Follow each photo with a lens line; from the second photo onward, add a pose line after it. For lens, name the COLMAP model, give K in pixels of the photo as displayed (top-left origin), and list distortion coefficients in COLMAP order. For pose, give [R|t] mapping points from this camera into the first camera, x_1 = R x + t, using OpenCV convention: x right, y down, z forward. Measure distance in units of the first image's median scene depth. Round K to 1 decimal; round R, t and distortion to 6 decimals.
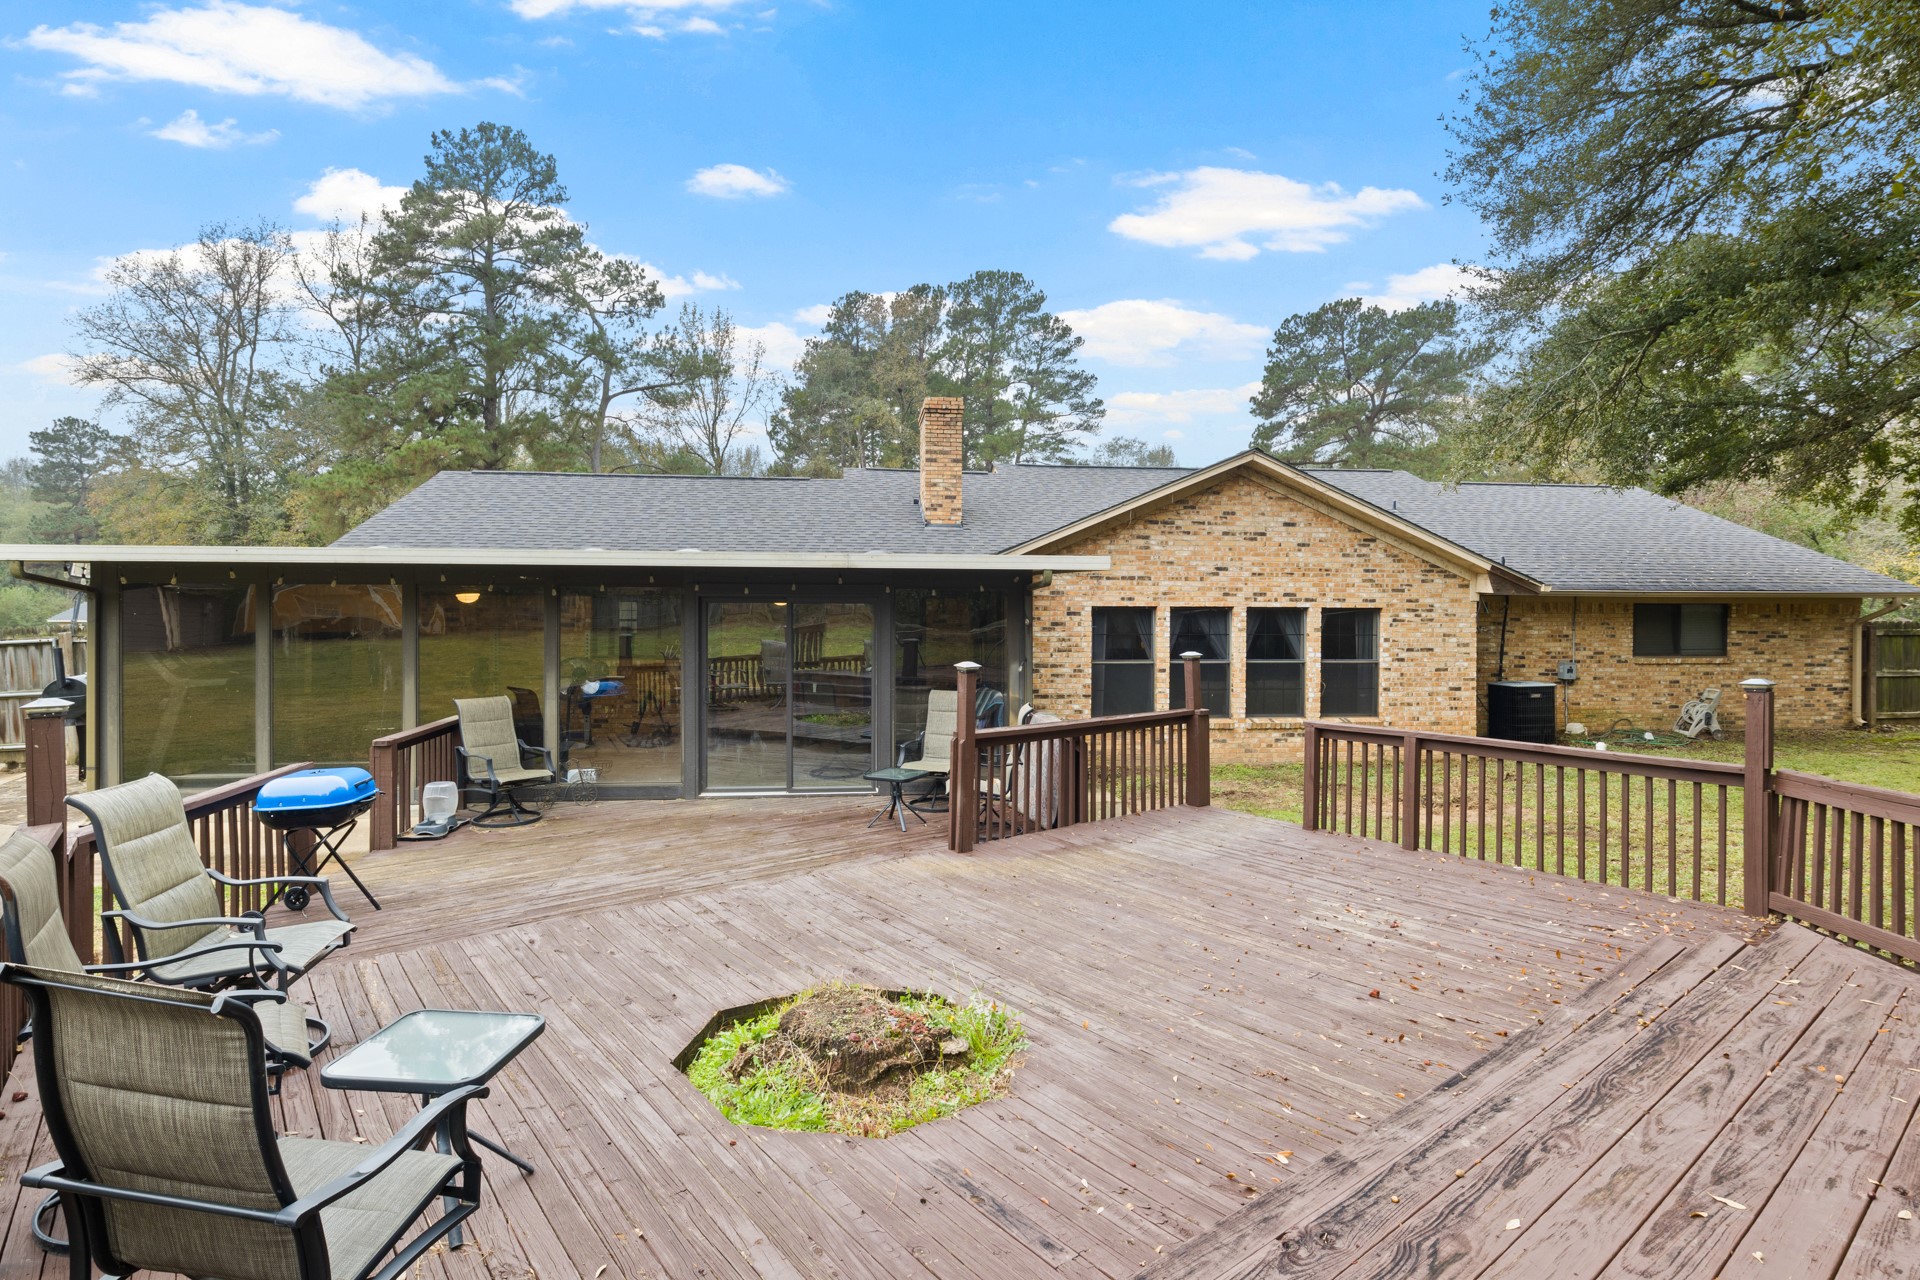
lens RADIAL K [[968.3, 0, 960.0], [0, 968.3, 608.2], [0, 0, 1]] dist [-0.001038, -0.000319]
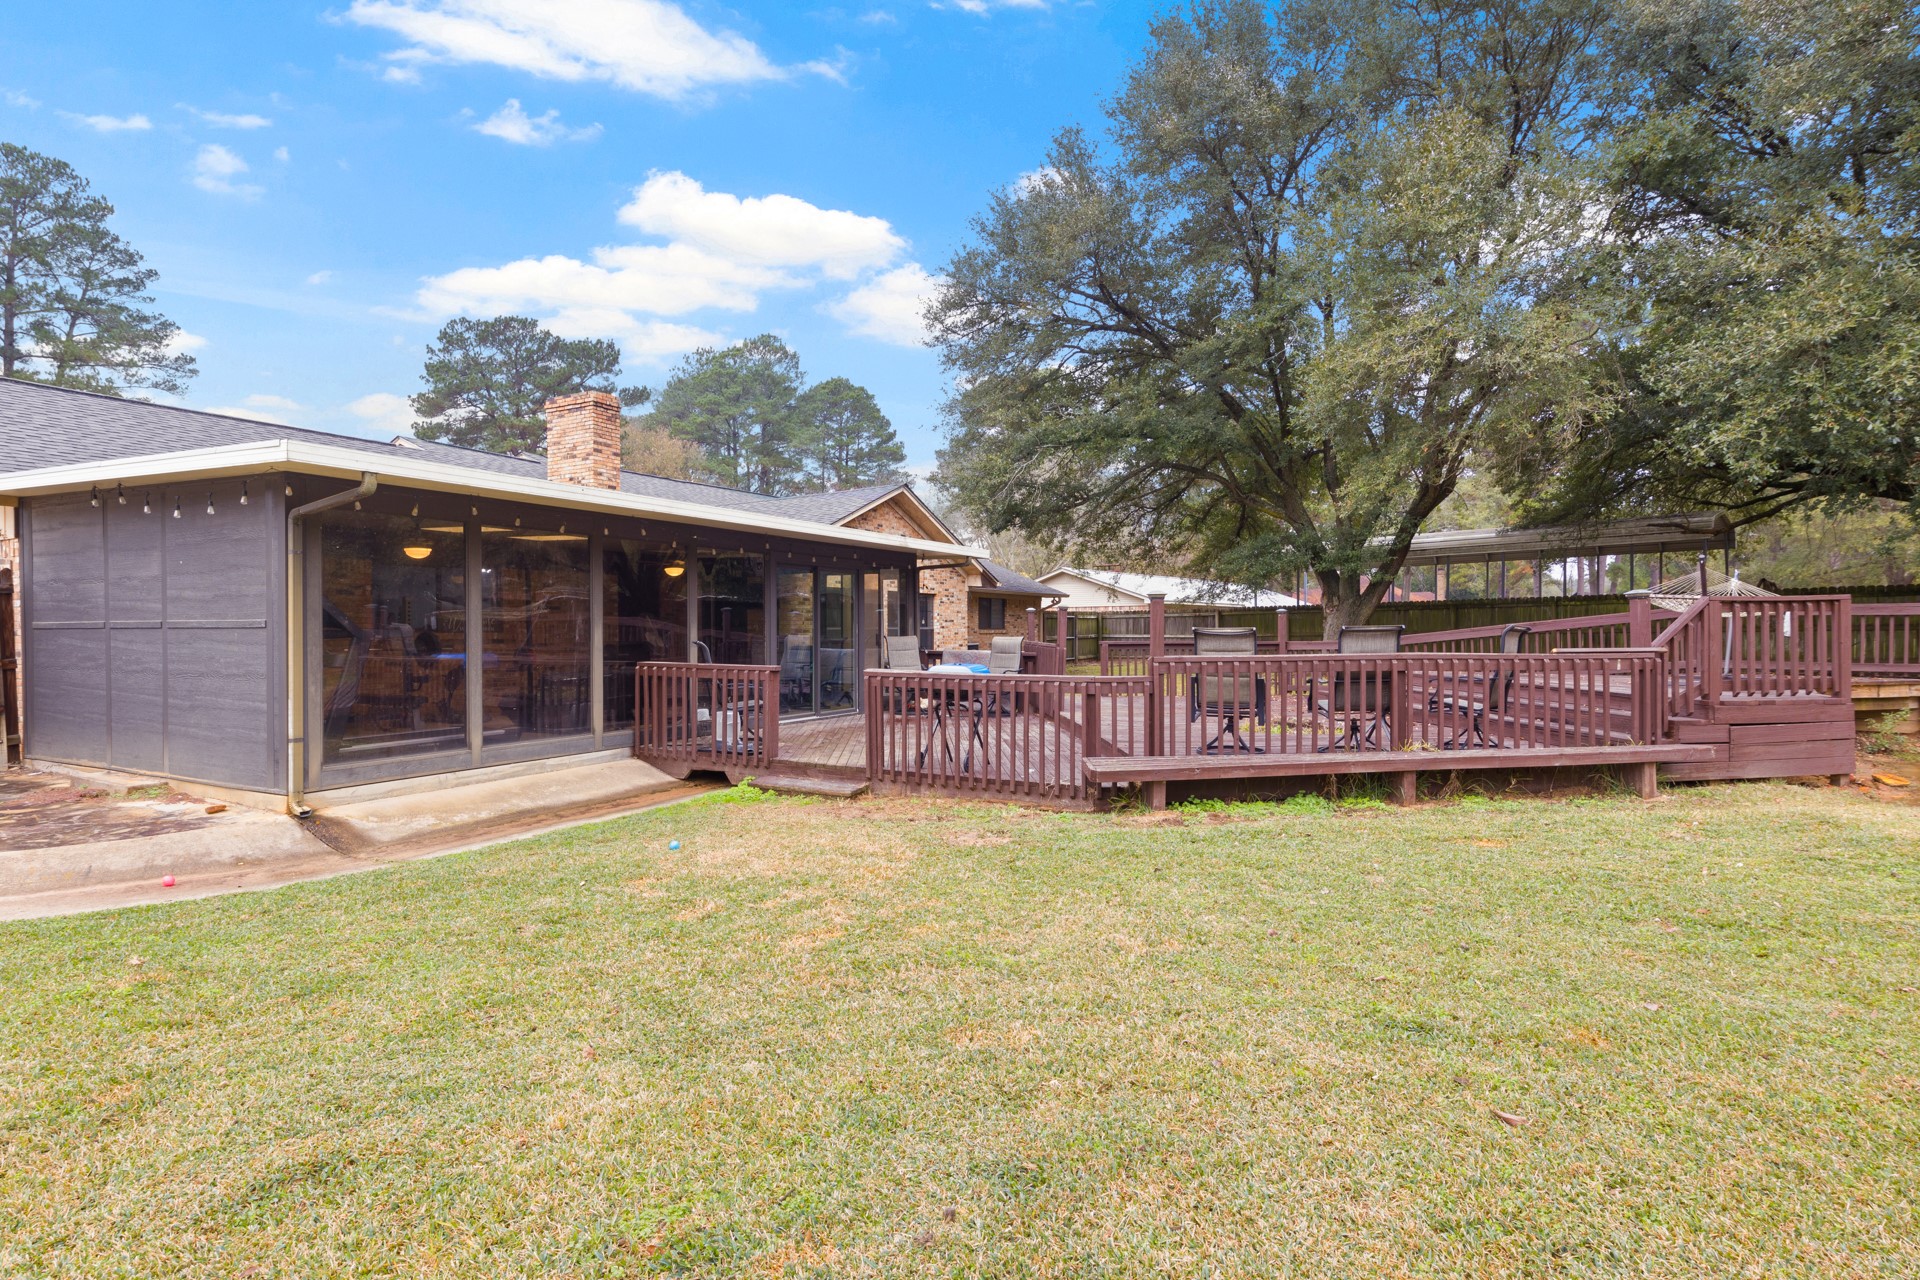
lens RADIAL K [[954.8, 0, 965.6], [0, 954.8, 637.0], [0, 0, 1]] dist [-0.003002, -0.002830]
pose [[0.585208, -0.010614, 0.810814, -0.145534], [-0.001451, 0.999899, 0.014136, 0.008670], [-0.810882, -0.009449, 0.585133, 0.010122]]
